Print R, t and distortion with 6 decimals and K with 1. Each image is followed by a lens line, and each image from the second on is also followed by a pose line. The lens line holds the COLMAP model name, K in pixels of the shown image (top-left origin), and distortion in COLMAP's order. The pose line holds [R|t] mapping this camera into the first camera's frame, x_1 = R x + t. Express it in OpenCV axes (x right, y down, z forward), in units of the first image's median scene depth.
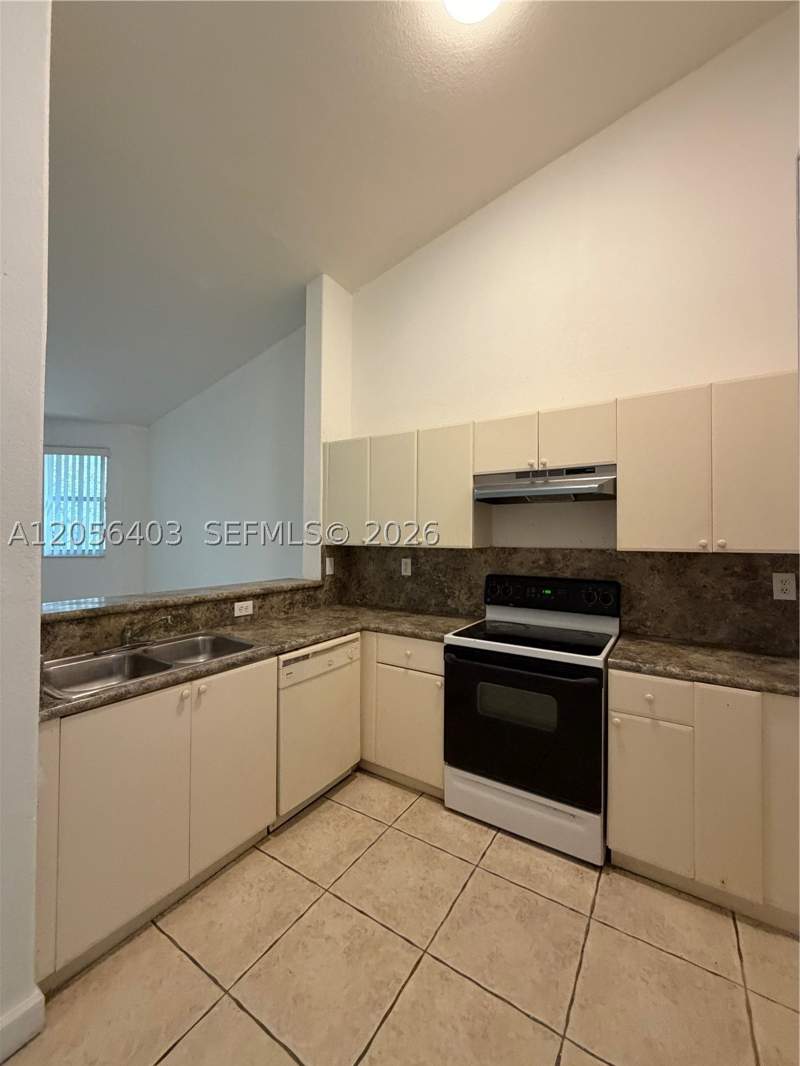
lens RADIAL K [[425.0, 0, 400.0], [0, 425.0, 533.0], [0, 0, 1]] dist [-0.000867, 0.000057]
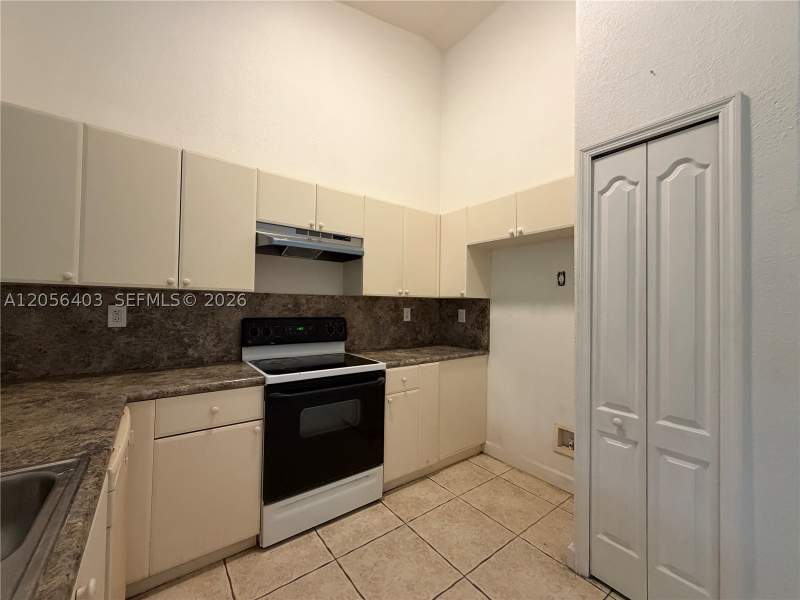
lens RADIAL K [[318.9, 0, 397.6], [0, 318.9, 301.8], [0, 0, 1]] dist [-0.000867, 0.000057]
pose [[0.337622, 0.009816, 0.941231, -0.474678], [-0.024977, 0.999687, -0.001466, 0.057136], [-0.940950, -0.023014, 0.337762, 0.446215]]
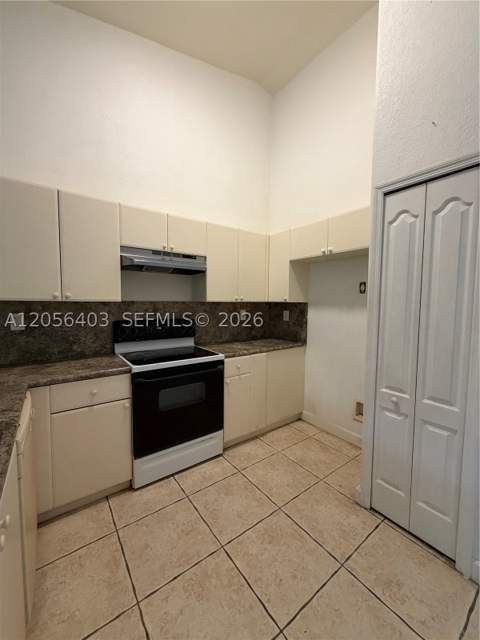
lens RADIAL K [[255.2, 0, 240.0], [0, 255.2, 320.0], [0, 0, 1]] dist [-0.000867, 0.000057]
pose [[0.346371, -0.069842, 0.935494, -0.488066], [-0.017576, 0.996567, 0.080909, 0.024874], [-0.937933, -0.044467, 0.343954, 0.404481]]
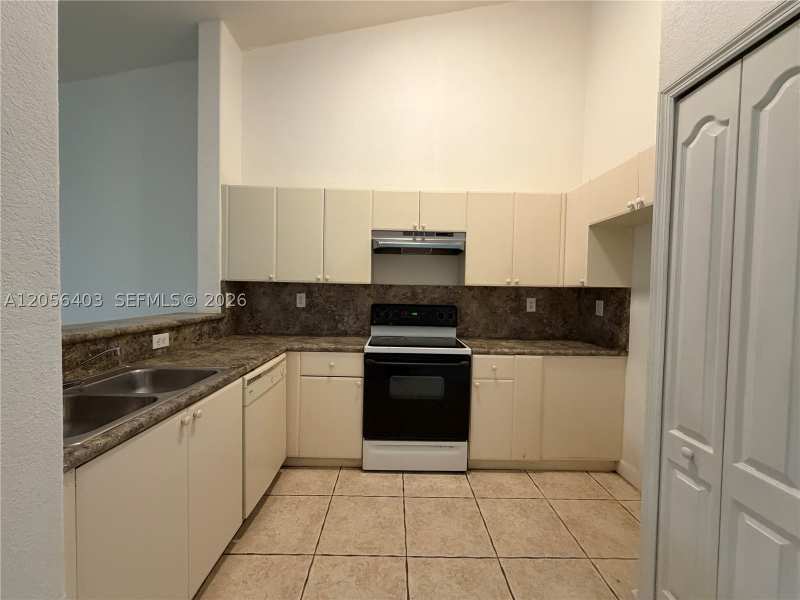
lens RADIAL K [[318.9, 0, 397.6], [0, 318.9, 301.8], [0, 0, 1]] dist [-0.000867, 0.000057]
pose [[0.834497, -0.009453, 0.550932, -0.349780], [-0.020501, 0.998628, 0.048187, 0.045602], [-0.550632, -0.051506, 0.833158, 0.101834]]
